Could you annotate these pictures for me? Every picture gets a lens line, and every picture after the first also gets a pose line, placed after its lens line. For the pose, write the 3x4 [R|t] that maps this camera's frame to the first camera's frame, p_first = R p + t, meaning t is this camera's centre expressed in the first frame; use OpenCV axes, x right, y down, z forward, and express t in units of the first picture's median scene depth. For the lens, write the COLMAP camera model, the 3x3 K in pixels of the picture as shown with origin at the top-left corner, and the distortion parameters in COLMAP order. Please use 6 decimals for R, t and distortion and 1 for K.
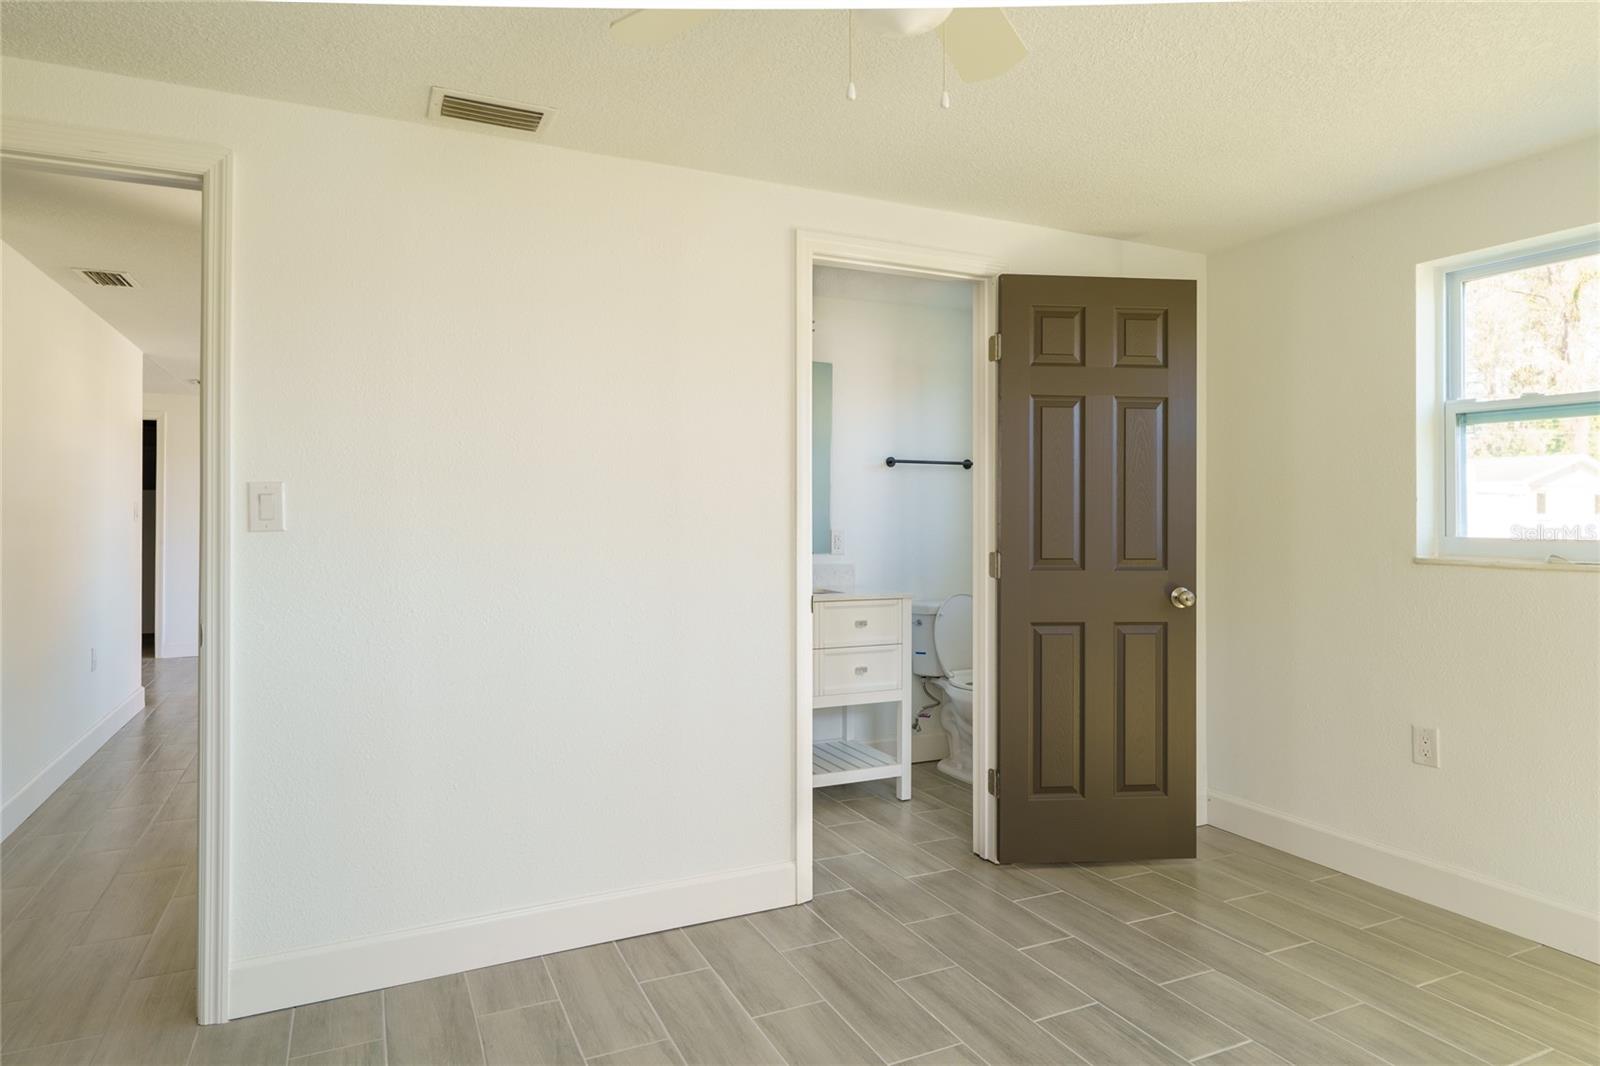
lens RADIAL K [[948.4, 0, 802.8], [0, 948.4, 519.7], [0, 0, 1]] dist [-0.001424, -0.000594]
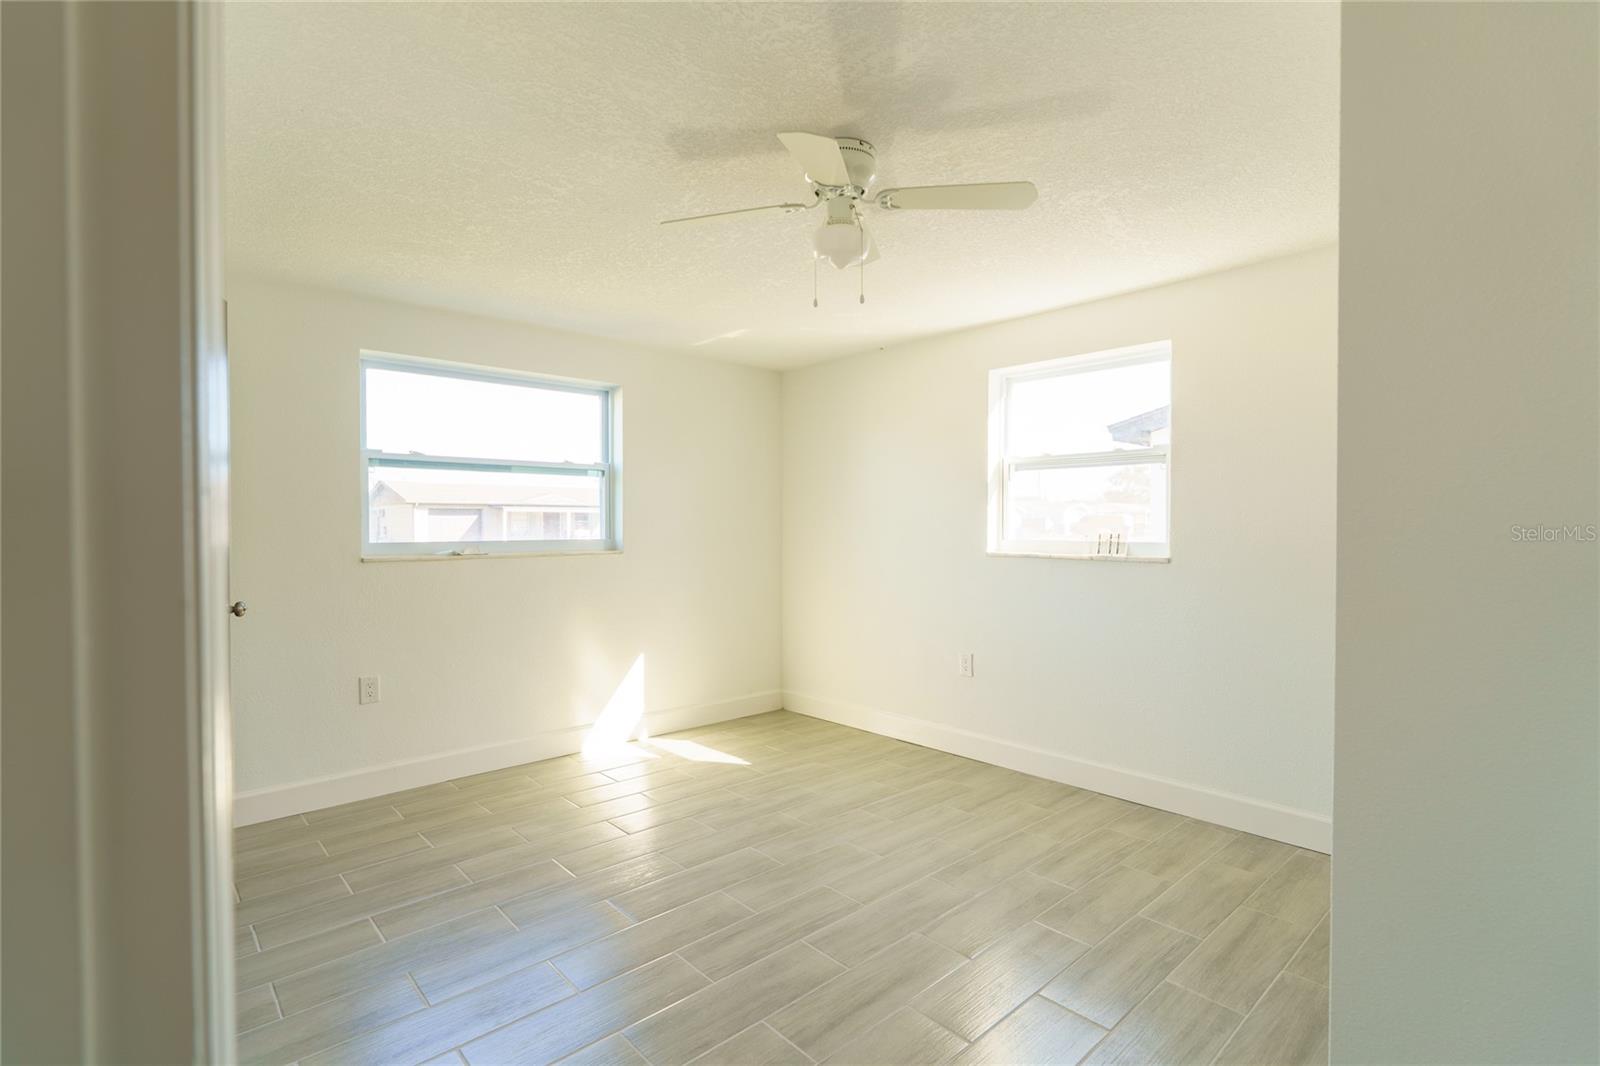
lens RADIAL K [[775.9, 0, 803.6], [0, 775.9, 533.8], [0, 0, 1]] dist [-0.000026, 0.000055]
pose [[-0.304618, -0.015845, 0.952343, -0.729770], [0.007658, 0.999789, 0.019084, -0.015604], [-0.952444, 0.013106, -0.304432, 0.808791]]
